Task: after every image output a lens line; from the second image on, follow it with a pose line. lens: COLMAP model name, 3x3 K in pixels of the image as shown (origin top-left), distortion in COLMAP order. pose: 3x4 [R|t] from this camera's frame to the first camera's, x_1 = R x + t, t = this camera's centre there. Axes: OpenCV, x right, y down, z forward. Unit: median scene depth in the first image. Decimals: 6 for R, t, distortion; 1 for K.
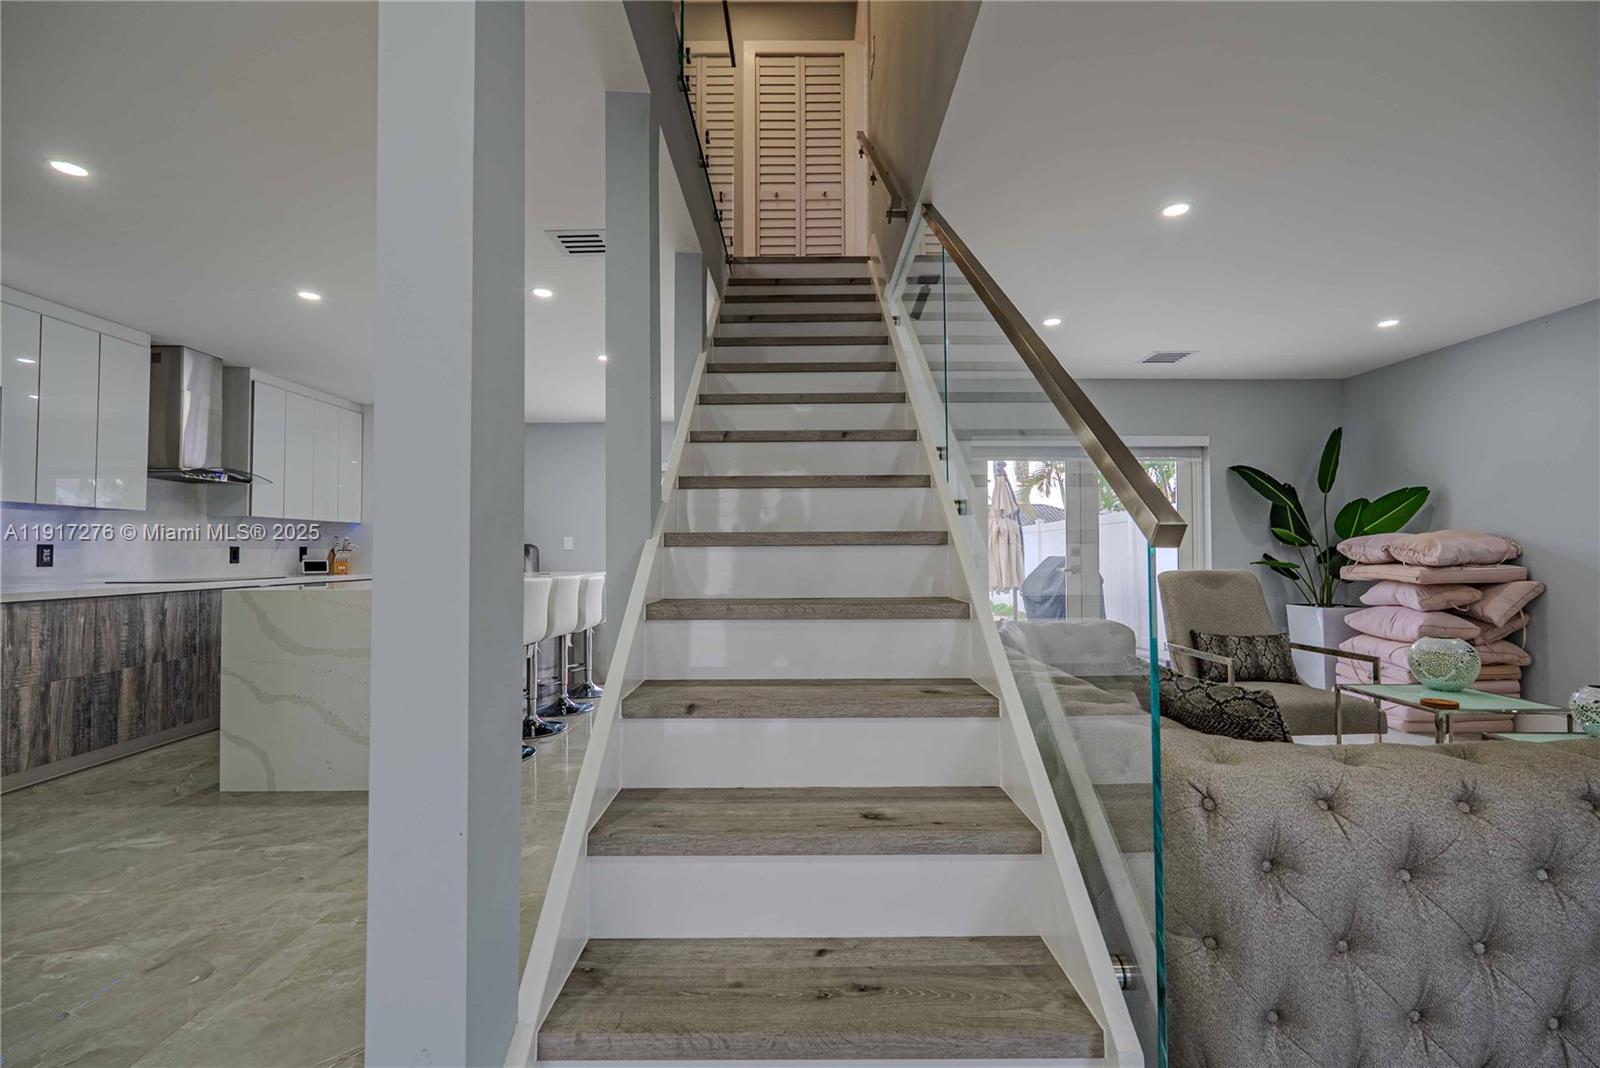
lens RADIAL K [[700.9, 0, 800.0], [0, 700.9, 534.0], [0, 0, 1]] dist [-0.005276, 0.000724]
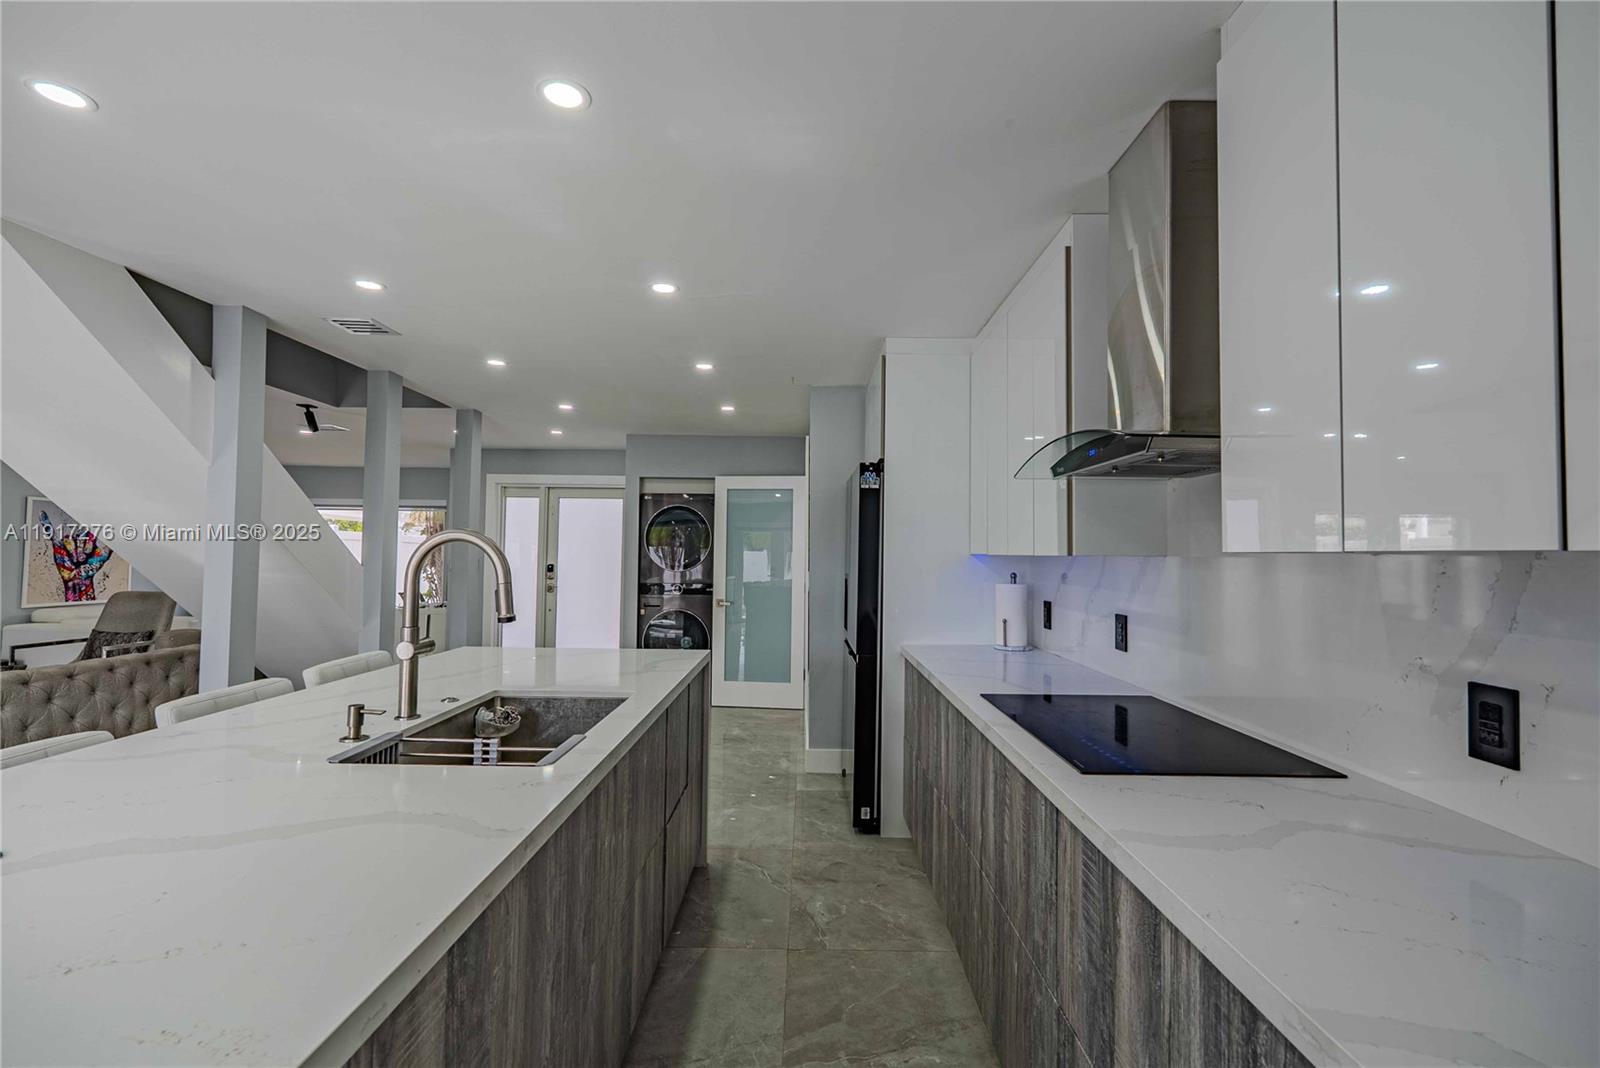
lens RADIAL K [[700.9, 0, 800.0], [0, 700.9, 534.0], [0, 0, 1]] dist [-0.005276, 0.000724]
pose [[-0.999974, -0.003465, 0.006320, -0.791914], [-0.003795, 0.998587, -0.053012, -0.022791], [-0.006127, -0.053035, -0.998574, 1.623392]]
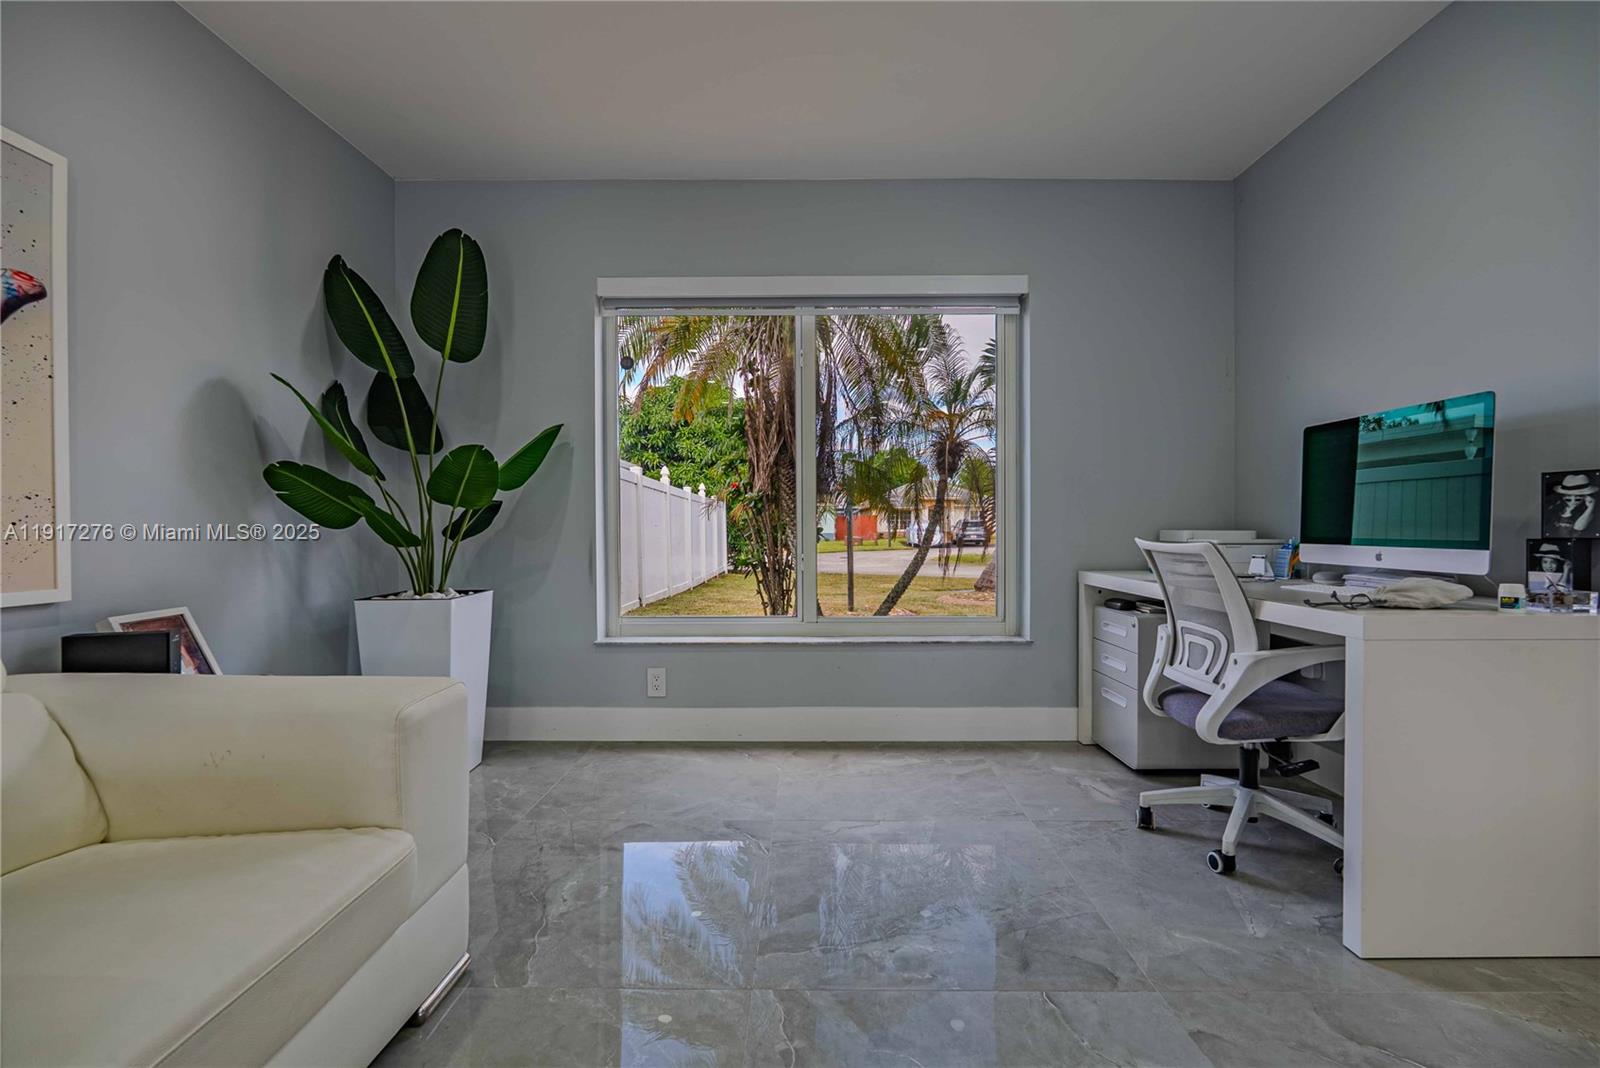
lens RADIAL K [[700.9, 0, 800.0], [0, 700.9, 534.0], [0, 0, 1]] dist [-0.005276, 0.000724]
pose [[-0.999882, 0.011551, 0.010155, 0.639628], [0.011447, 0.999882, -0.010229, 0.039798], [-0.010272, -0.010112, -0.999896, 0.101981]]
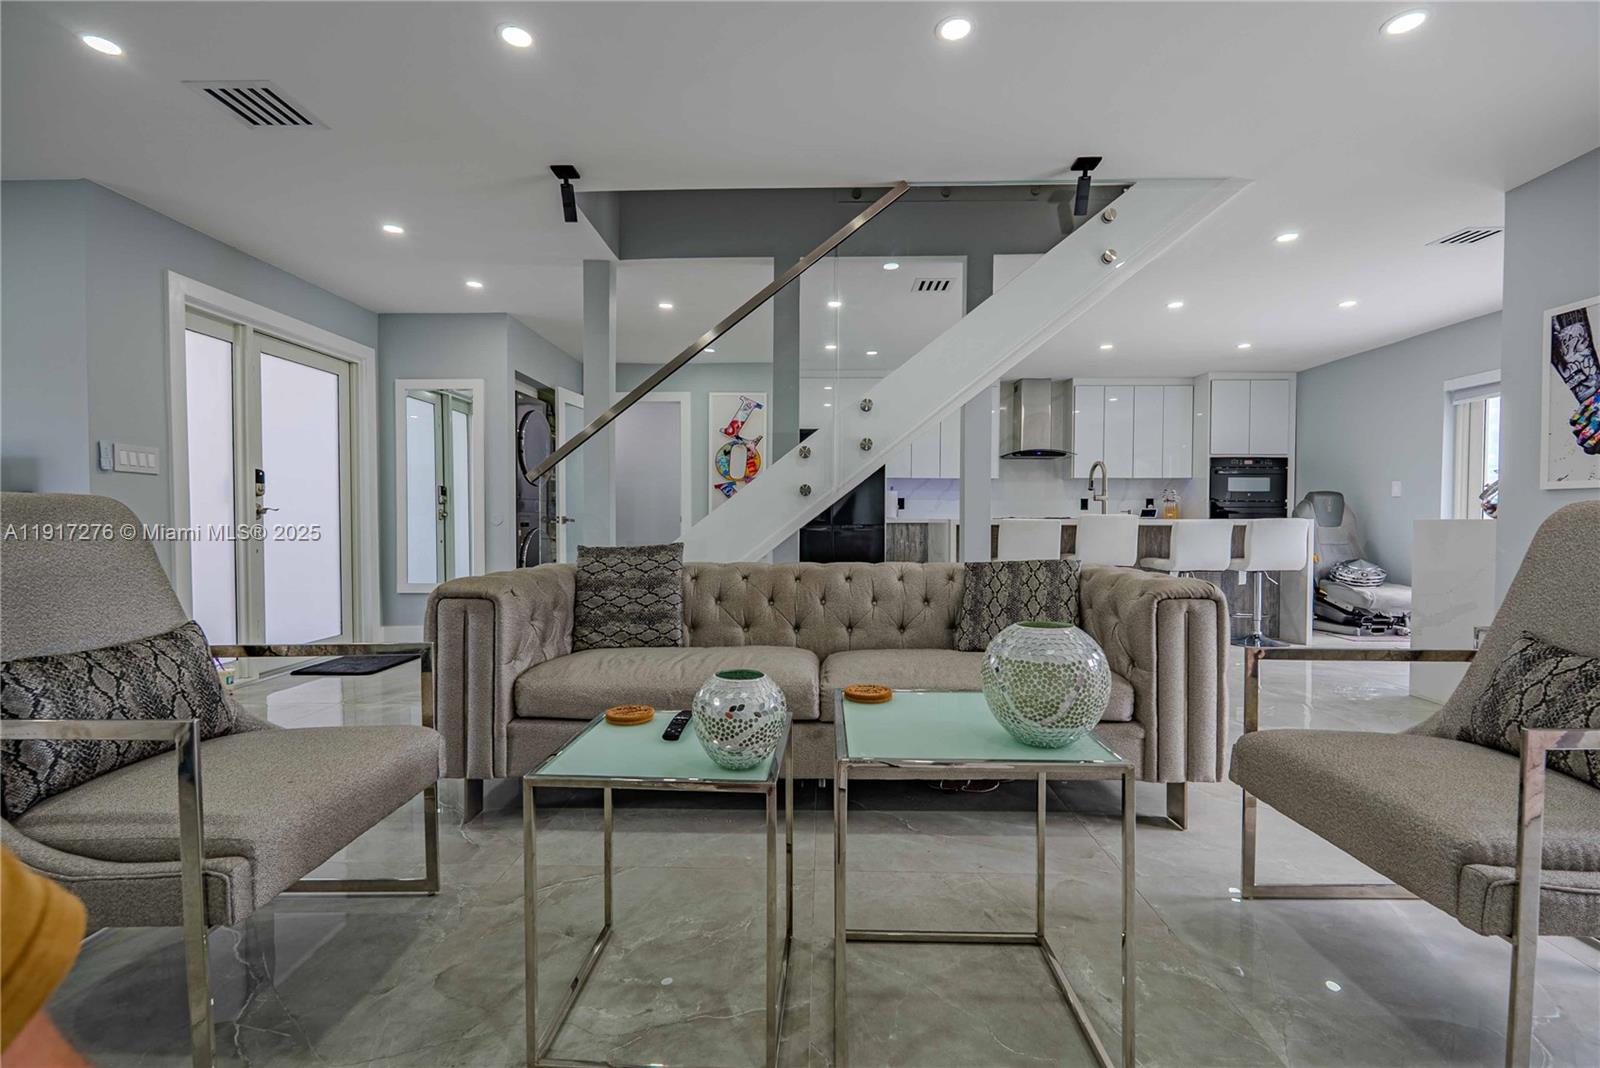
lens RADIAL K [[700.9, 0, 800.0], [0, 700.9, 534.0], [0, 0, 1]] dist [-0.005276, 0.000724]
pose [[-0.029017, 0.029907, -0.999131, 0.933456], [0.023236, 0.999302, 0.029237, 0.047412], [0.999309, -0.022368, -0.029692, 0.579724]]
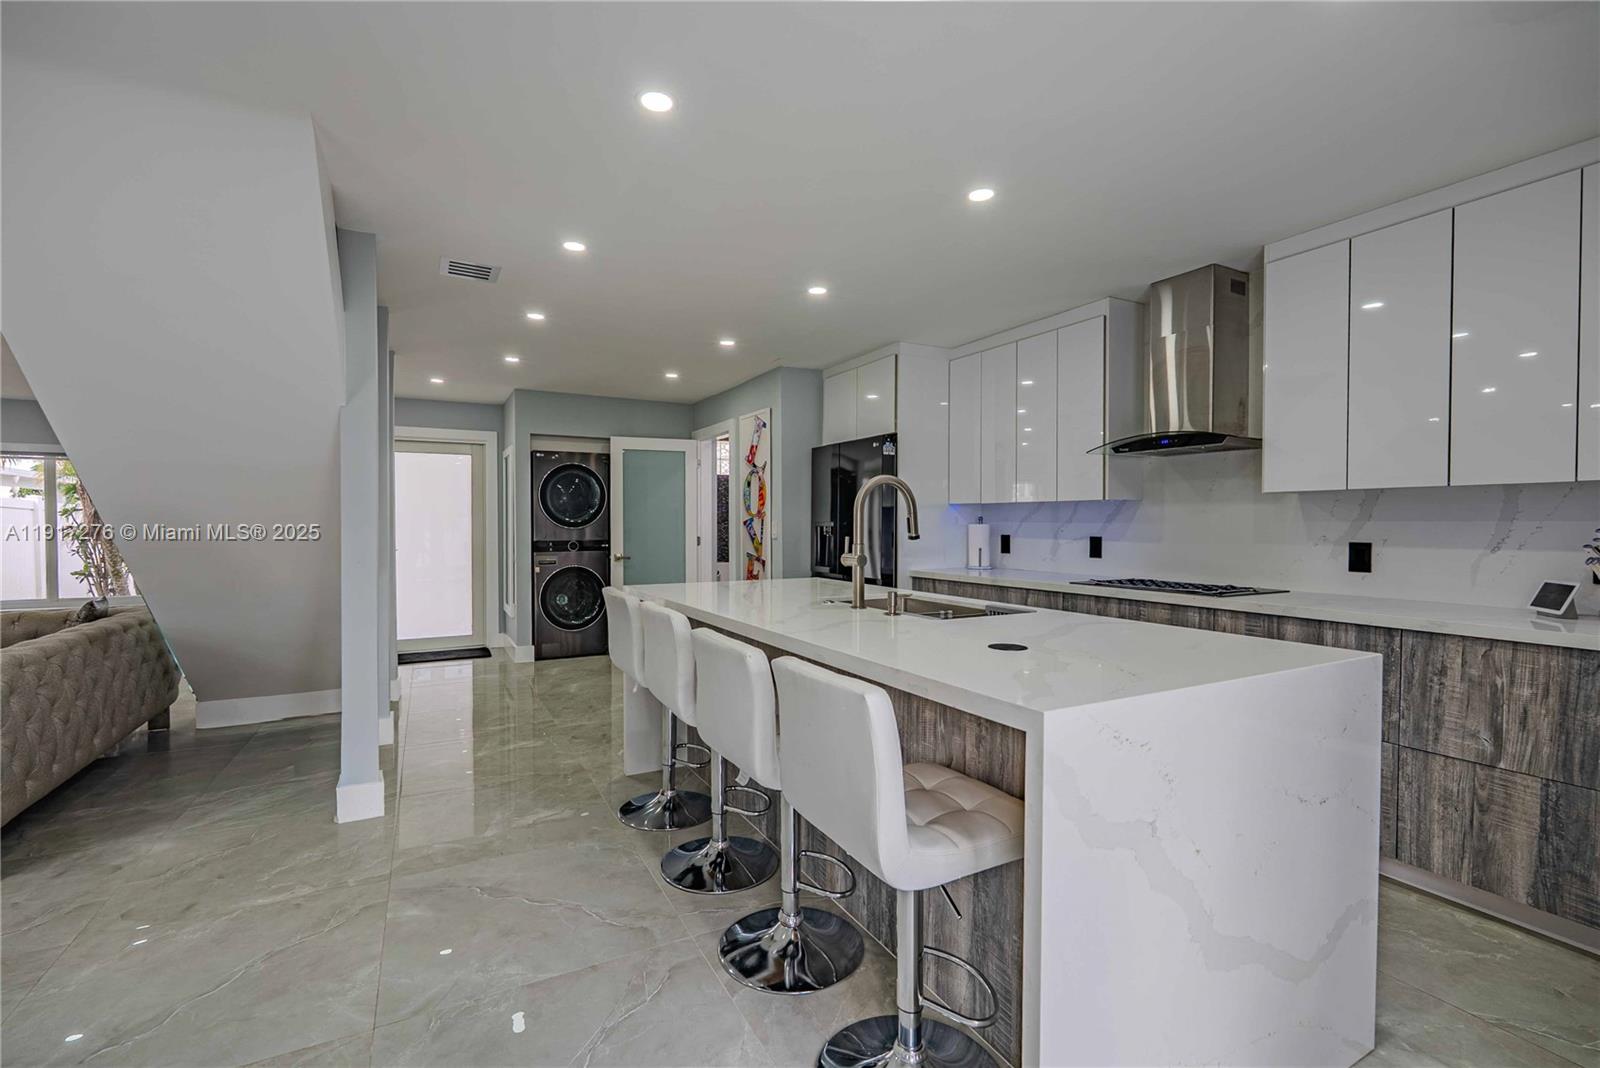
lens RADIAL K [[700.9, 0, 800.0], [0, 700.9, 534.0], [0, 0, 1]] dist [-0.005276, 0.000724]
pose [[-0.881254, 0.016094, -0.472369, -0.188950], [0.019155, 0.999815, -0.001672, 0.004198], [0.472254, -0.010522, -0.881399, 1.709028]]
